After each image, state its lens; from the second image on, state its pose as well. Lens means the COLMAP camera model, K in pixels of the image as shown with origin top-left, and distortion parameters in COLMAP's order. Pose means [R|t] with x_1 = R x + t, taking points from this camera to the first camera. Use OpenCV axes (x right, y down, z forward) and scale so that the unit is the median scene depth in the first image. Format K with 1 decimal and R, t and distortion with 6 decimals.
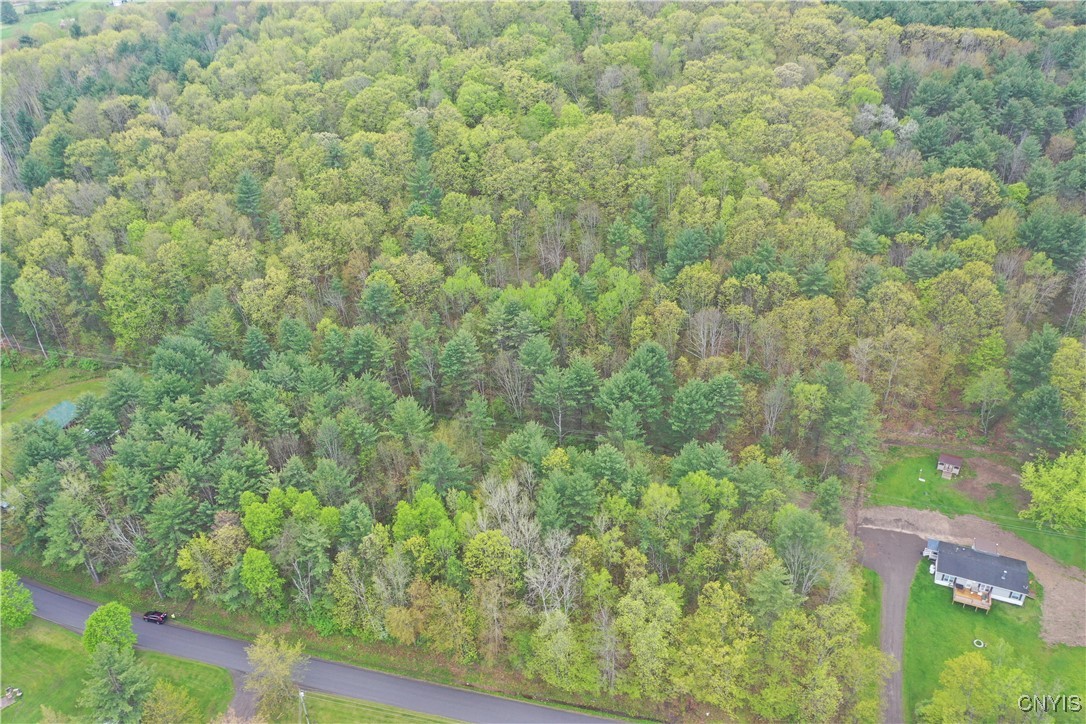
lens RADIAL K [[893.0, 0, 543.0], [0, 893.0, 362.0], [0, 0, 1]] dist [0.026396, -0.006249]
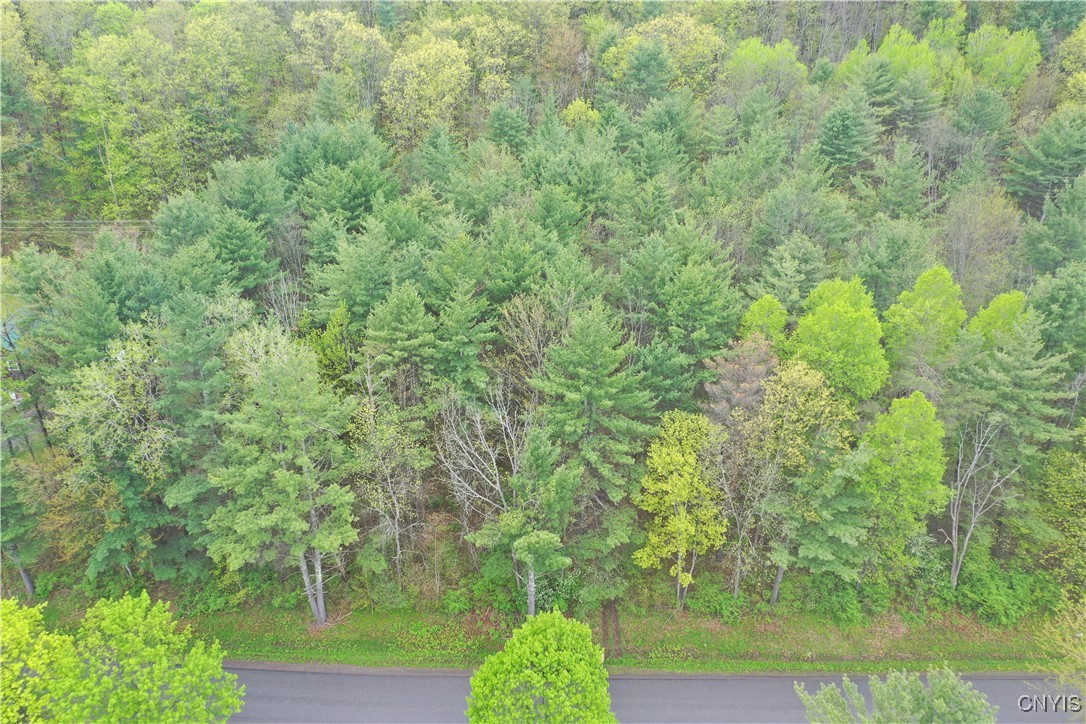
lens RADIAL K [[904.8, 0, 559.3], [0, 904.8, 362.8], [0, 0, 1]] dist [0.009831, -0.009245]
pose [[0.948104, -0.088507, 0.305394, -0.432212], [0.119659, 0.989186, -0.084805, 0.154816], [-0.294586, 0.116947, 0.948442, 0.503115]]
